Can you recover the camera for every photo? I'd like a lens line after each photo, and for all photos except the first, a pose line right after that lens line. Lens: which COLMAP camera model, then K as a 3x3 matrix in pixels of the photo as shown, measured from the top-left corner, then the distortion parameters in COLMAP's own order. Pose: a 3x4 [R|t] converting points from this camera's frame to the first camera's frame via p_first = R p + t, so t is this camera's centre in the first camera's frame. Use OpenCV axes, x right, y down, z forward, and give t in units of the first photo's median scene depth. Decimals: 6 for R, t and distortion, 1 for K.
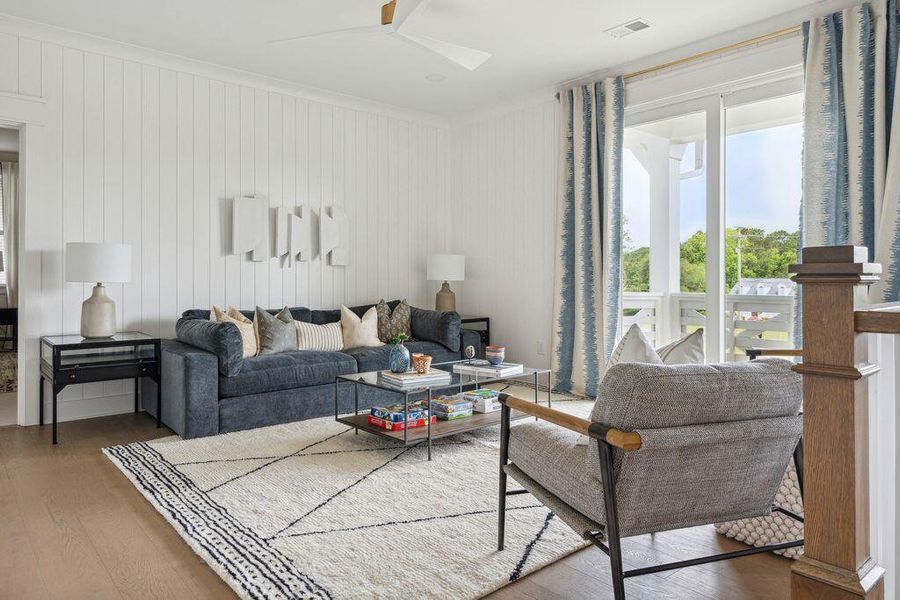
lens RADIAL K [[598.5, 0, 448.4], [0, 598.5, 292.6], [0, 0, 1]] dist [-0.004329, -0.000246]
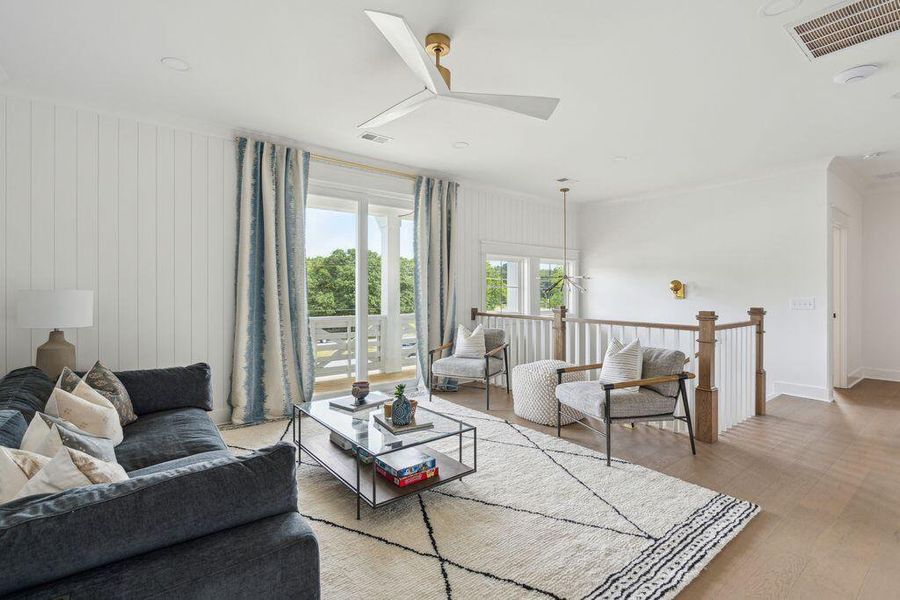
lens RADIAL K [[426.3, 0, 447.1], [0, 426.3, 296.1], [0, 0, 1]] dist [0.000071, -0.000283]
pose [[0.033337, -0.012078, 0.999371, -1.078943], [0.022728, 0.999678, 0.011324, -0.116460], [-0.999186, 0.022336, 0.033600, 1.230183]]
